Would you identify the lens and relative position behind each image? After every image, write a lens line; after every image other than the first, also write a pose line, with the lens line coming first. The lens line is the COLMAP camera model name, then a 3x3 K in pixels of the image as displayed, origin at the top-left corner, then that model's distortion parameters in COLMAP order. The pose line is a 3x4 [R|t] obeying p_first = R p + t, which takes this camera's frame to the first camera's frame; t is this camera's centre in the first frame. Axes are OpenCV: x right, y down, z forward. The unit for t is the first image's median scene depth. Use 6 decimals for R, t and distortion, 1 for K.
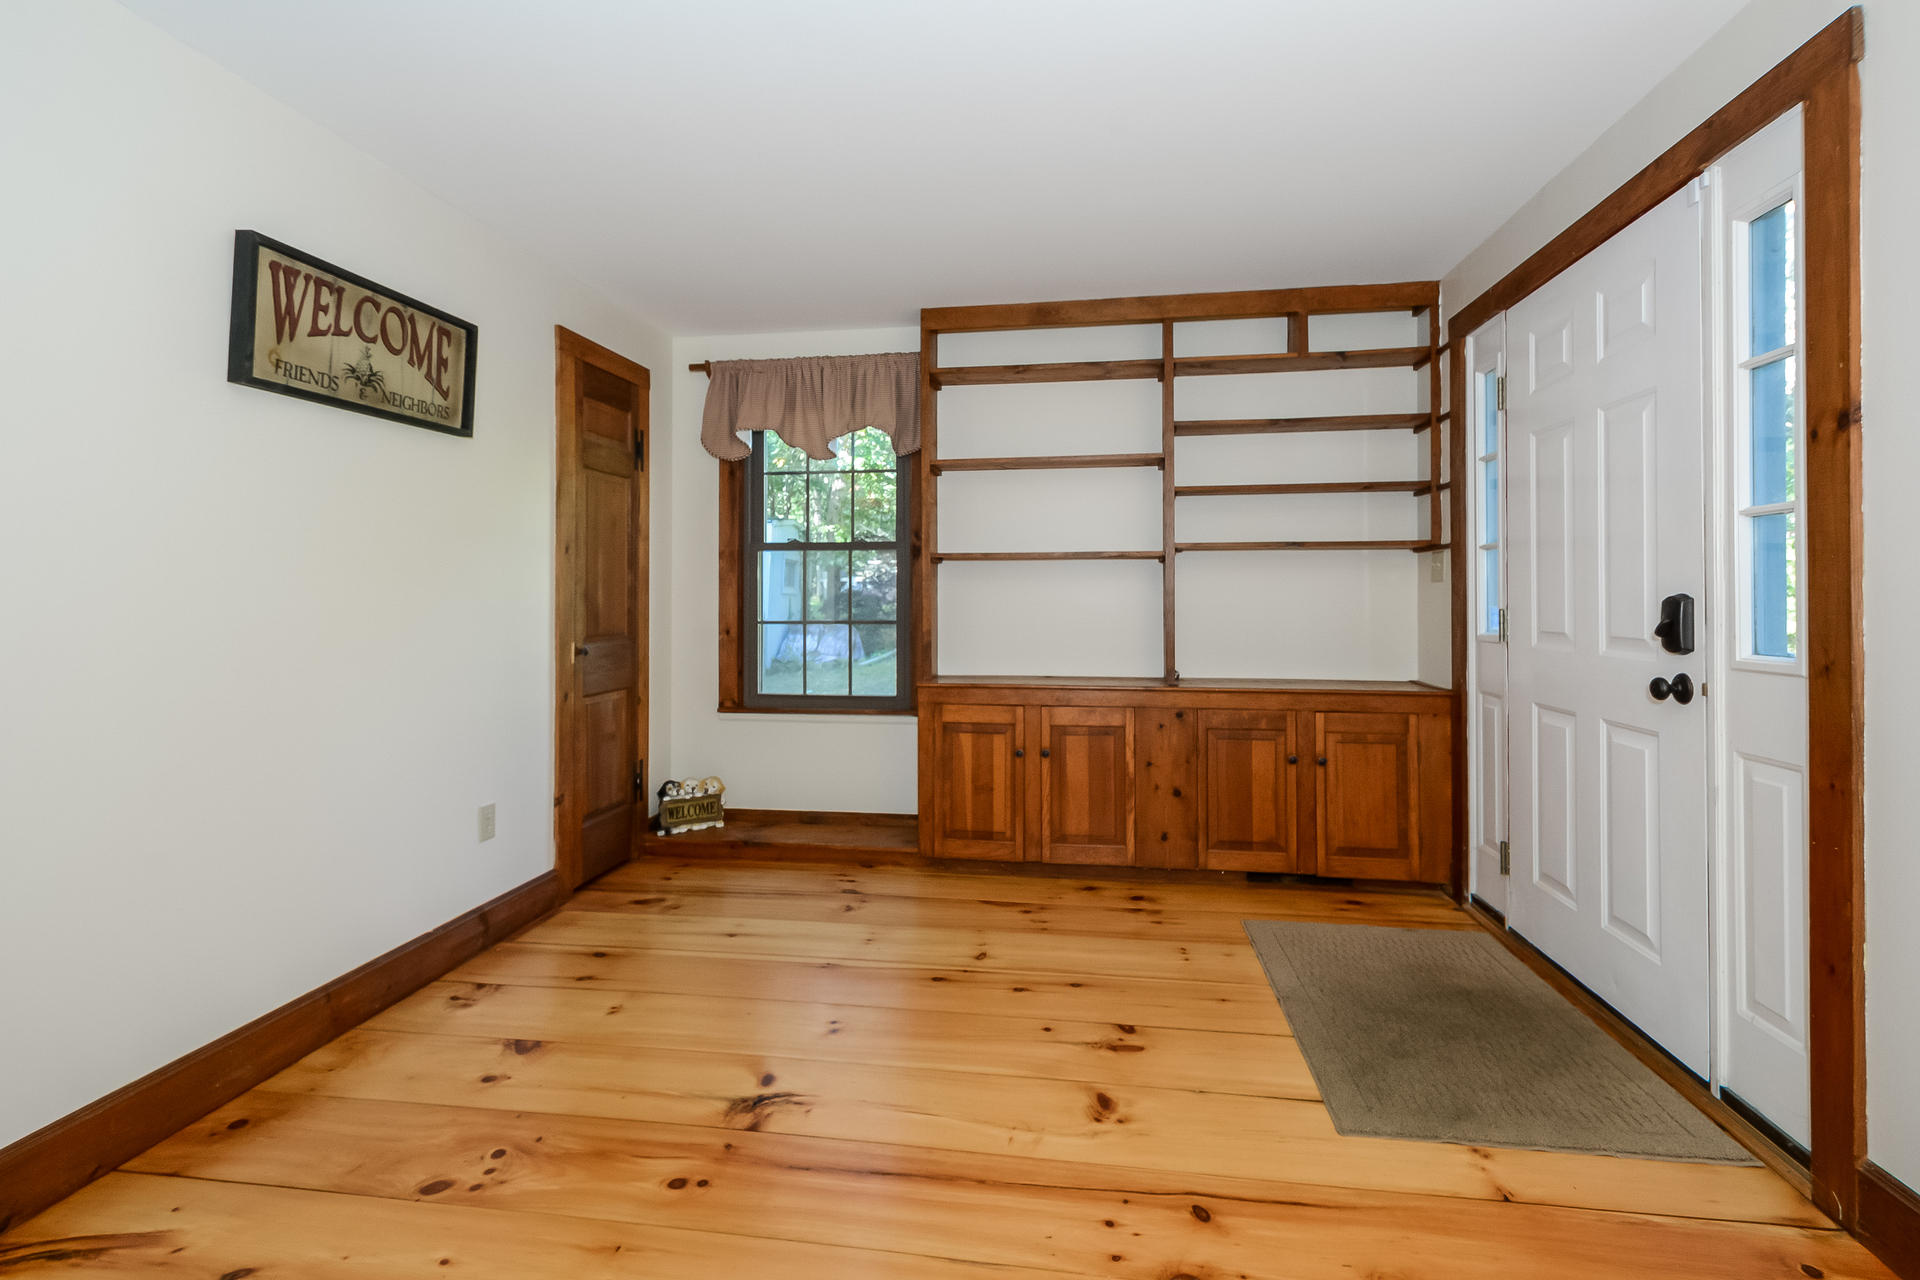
lens RADIAL K [[888.2, 0, 966.0], [0, 888.2, 601.8], [0, 0, 1]] dist [-0.002191, -0.002090]
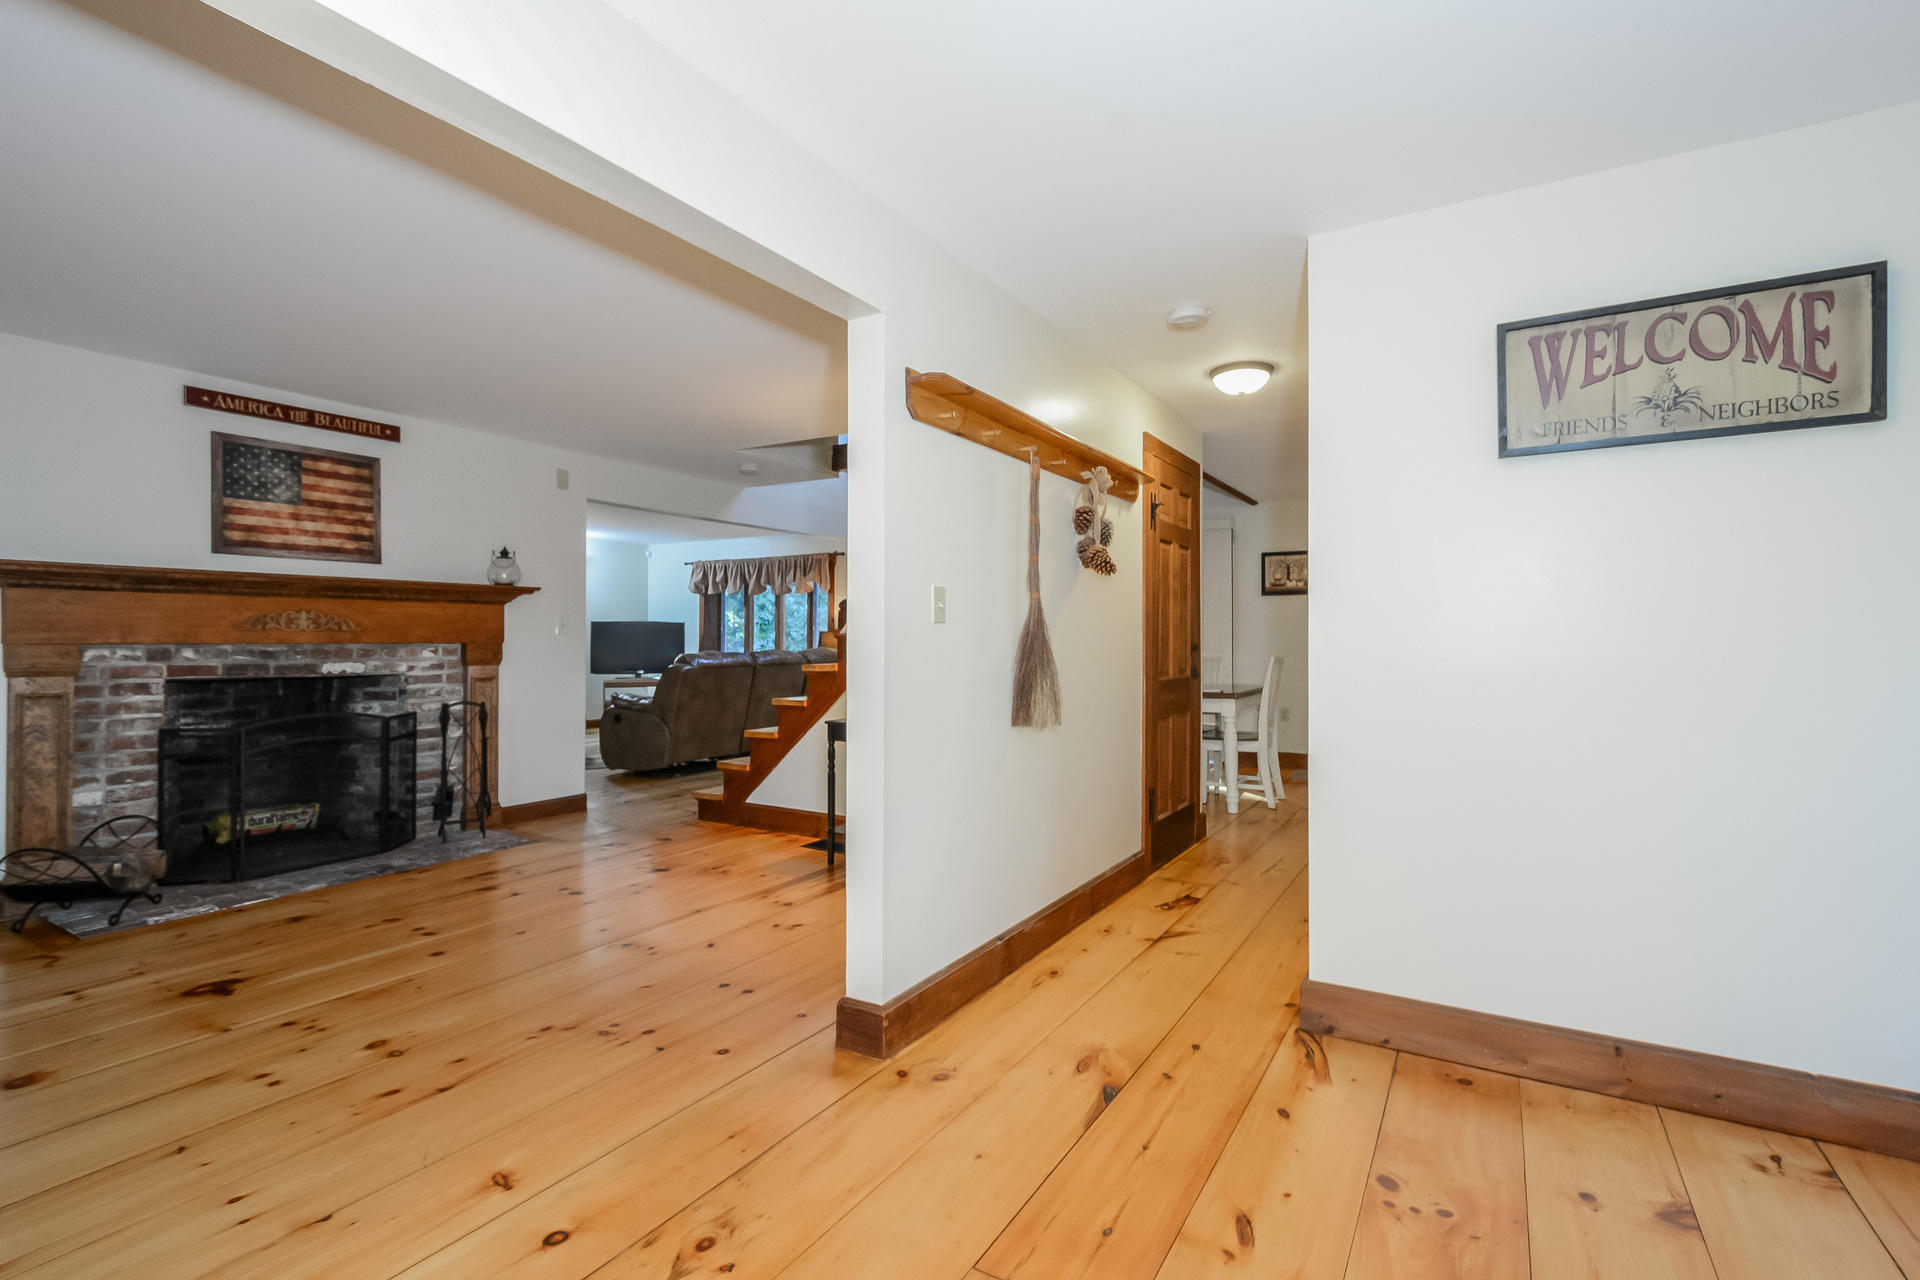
lens RADIAL K [[888.2, 0, 952.1], [0, 888.2, 630.5], [0, 0, 1]] dist [-0.002191, -0.002090]
pose [[-0.410936, -0.003465, -0.911658, 0.454402], [-0.003917, 0.999990, -0.002035, -0.012745], [0.911656, 0.002735, -0.410946, 0.696429]]
